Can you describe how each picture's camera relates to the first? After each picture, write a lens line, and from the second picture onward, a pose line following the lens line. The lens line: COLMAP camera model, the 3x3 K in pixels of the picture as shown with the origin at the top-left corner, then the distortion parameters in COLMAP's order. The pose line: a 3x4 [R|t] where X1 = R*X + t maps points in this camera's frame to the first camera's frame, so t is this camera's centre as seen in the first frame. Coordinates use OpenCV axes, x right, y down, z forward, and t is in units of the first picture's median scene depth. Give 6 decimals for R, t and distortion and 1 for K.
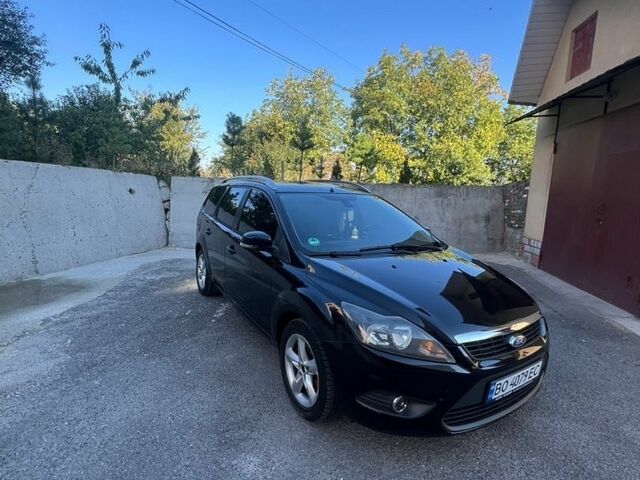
lens RADIAL K [[346.2, 0, 320.0], [0, 346.2, 240.0], [0, 0, 1]] dist [0.002435, 0.001564]
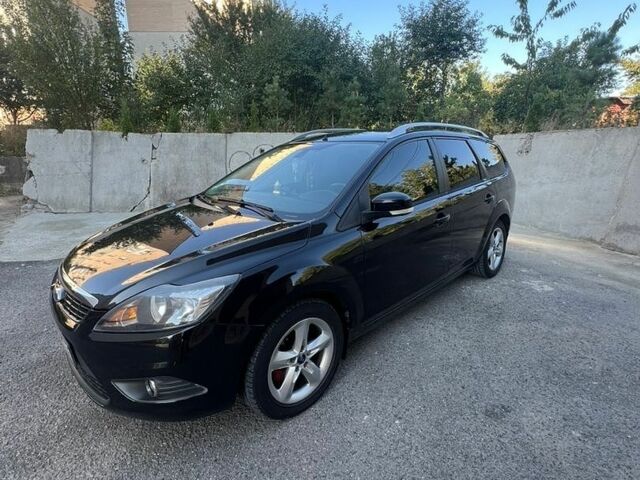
lens RADIAL K [[346.2, 0, 320.0], [0, 346.2, 240.0], [0, 0, 1]] dist [0.002435, 0.001564]
pose [[0.213627, 0.207647, -0.954592, 0.303094], [-0.128530, 0.974629, 0.183242, -0.019778], [0.968423, 0.083548, 0.234896, 0.289277]]
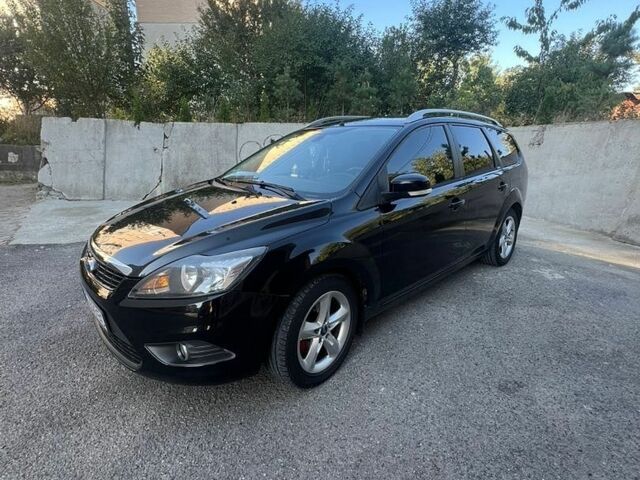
lens RADIAL K [[346.2, 0, 320.0], [0, 346.2, 240.0], [0, 0, 1]] dist [0.002435, 0.001564]
pose [[0.197001, 0.225136, -0.954204, 0.309173], [-0.140352, 0.969728, 0.199823, -0.010412], [0.970305, 0.094559, 0.222635, 0.280086]]
